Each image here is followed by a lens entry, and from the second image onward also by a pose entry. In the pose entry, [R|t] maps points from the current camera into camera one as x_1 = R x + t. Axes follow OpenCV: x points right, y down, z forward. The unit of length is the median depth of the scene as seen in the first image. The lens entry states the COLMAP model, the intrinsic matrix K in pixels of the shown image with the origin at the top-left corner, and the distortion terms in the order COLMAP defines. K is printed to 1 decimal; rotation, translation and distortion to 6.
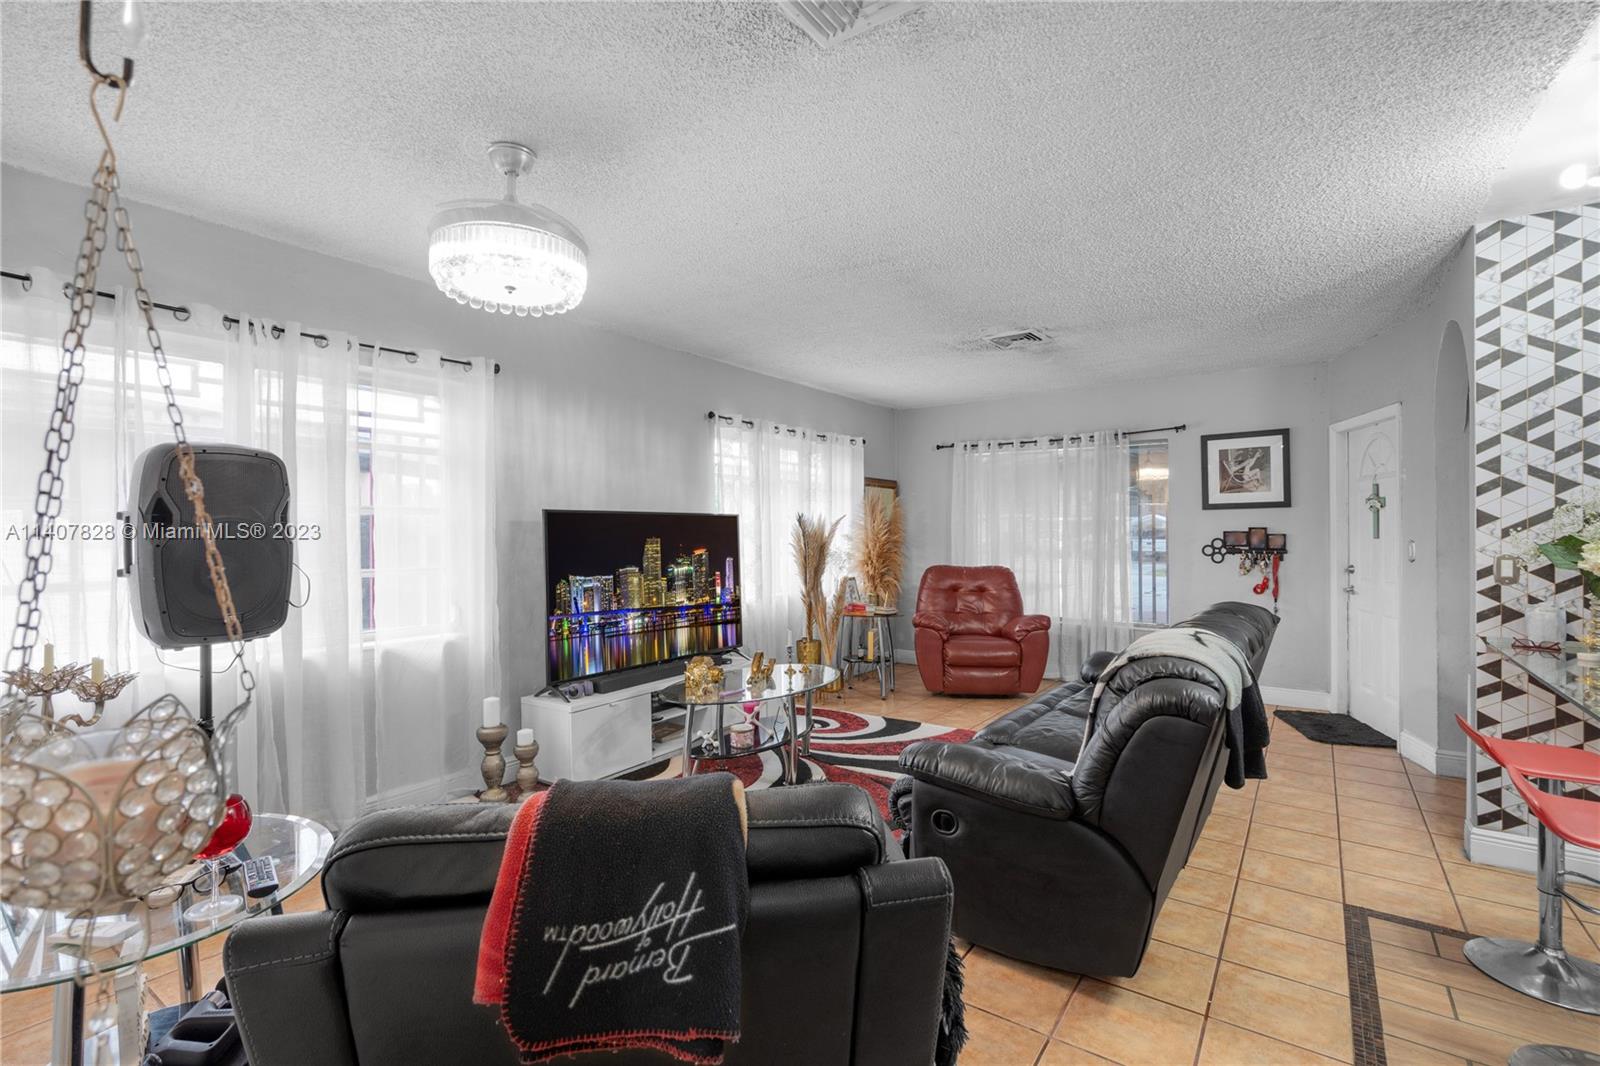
lens RADIAL K [[738.6, 0, 779.3], [0, 738.6, 543.0], [0, 0, 1]] dist [0.001017, 0.000459]
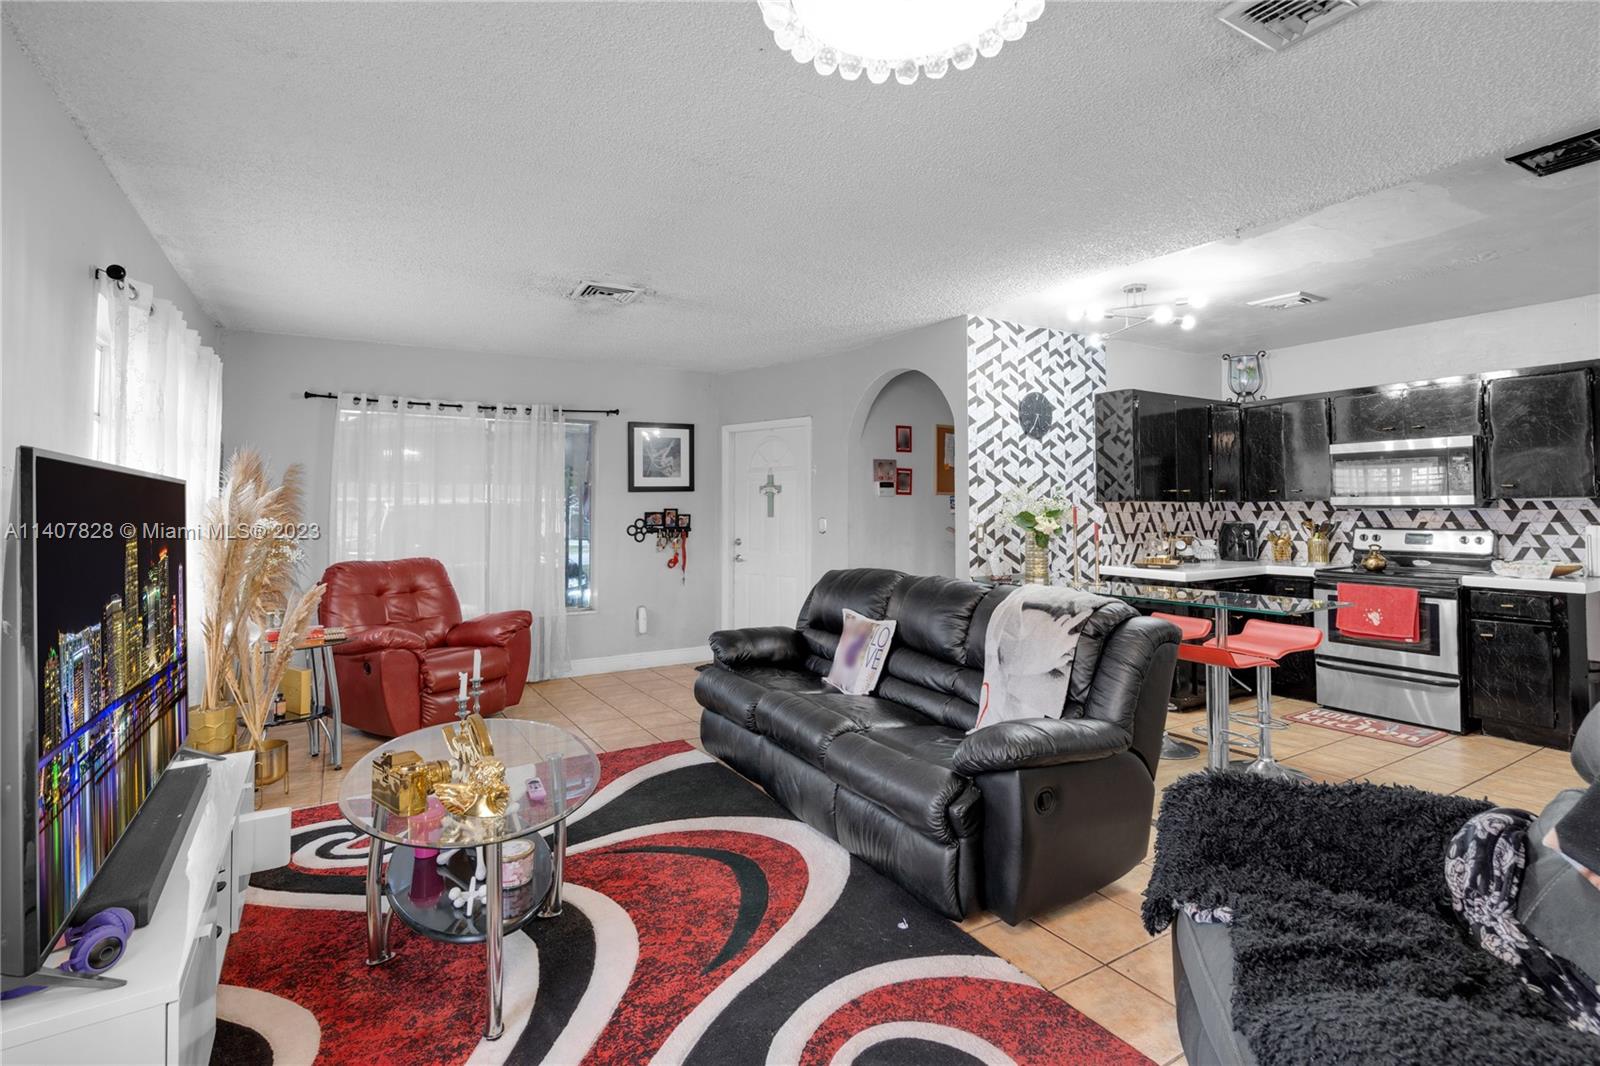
lens RADIAL K [[755.9, 0, 796.1], [0, 755.9, 494.6], [0, 0, 1]] dist [-0.000442, 0.000108]
pose [[0.381854, 0.020636, 0.923992, -0.422155], [0.020820, 0.999305, -0.030923, -0.003430], [-0.923988, 0.031046, 0.381159, 0.458561]]
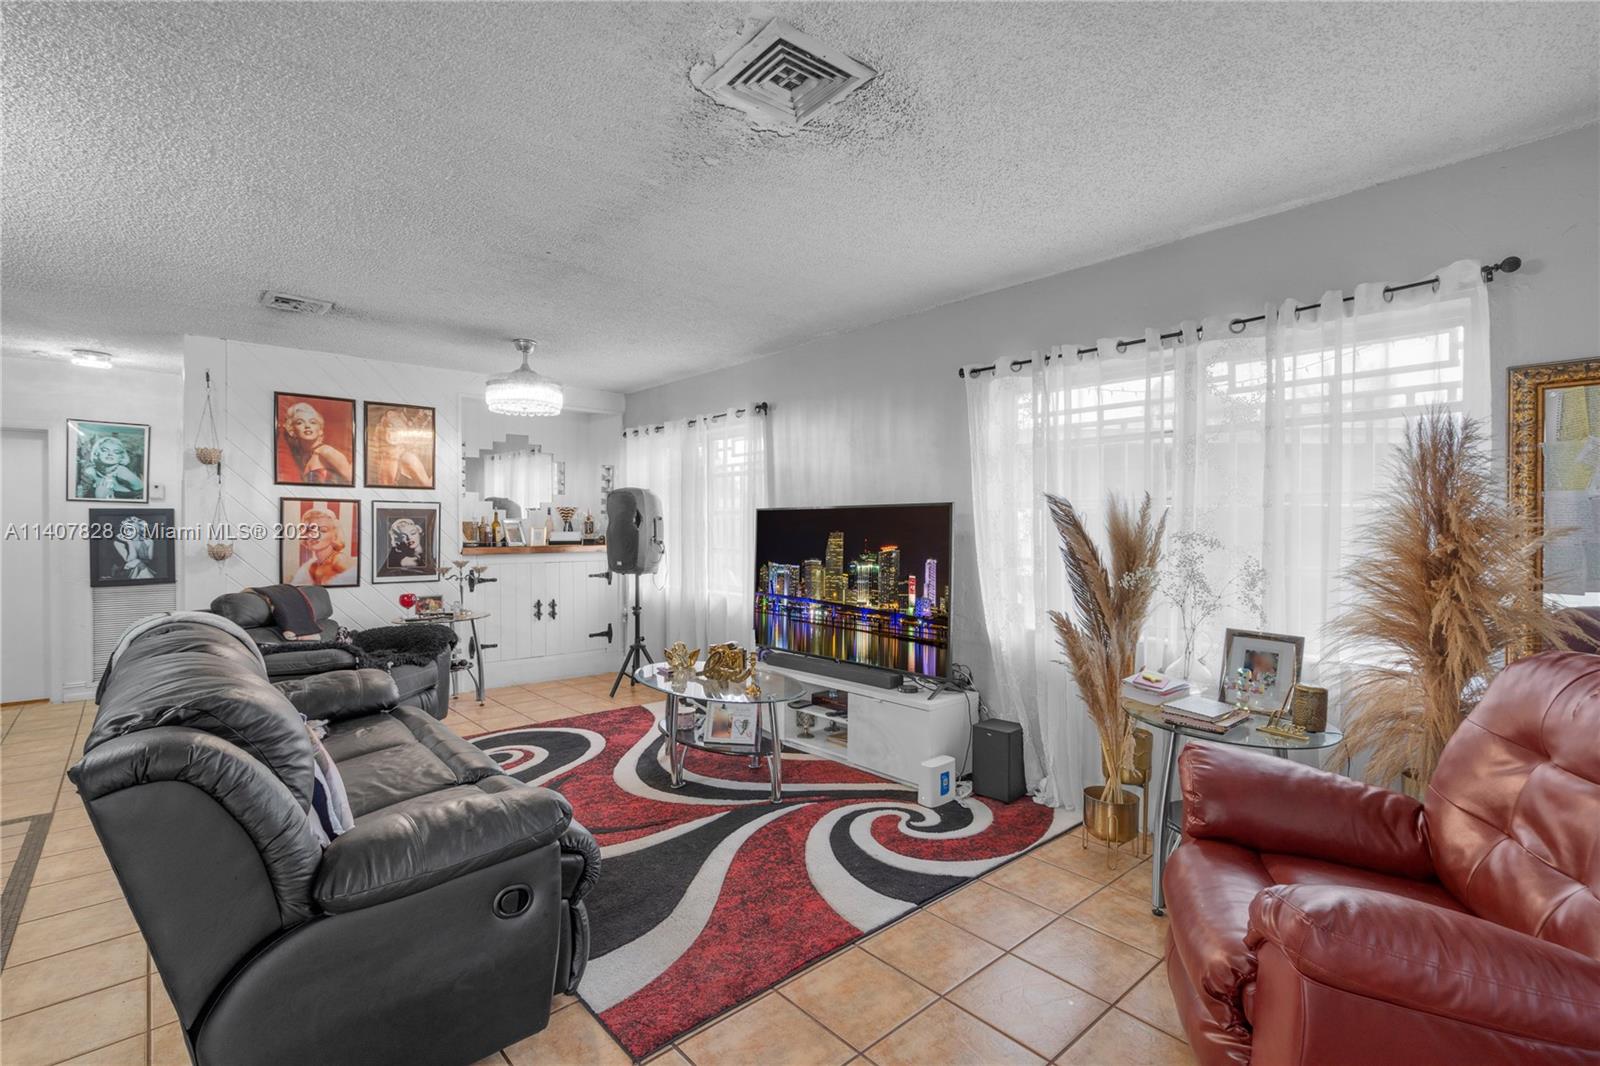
lens RADIAL K [[748.5, 0, 802.1], [0, 748.5, 510.5], [0, 0, 1]] dist [0.000560, 0.000178]
pose [[-0.205509, -0.011298, -0.978590, 0.793962], [-0.004485, 0.999934, -0.010602, -0.024038], [0.978645, 0.002211, -0.205546, 1.133621]]
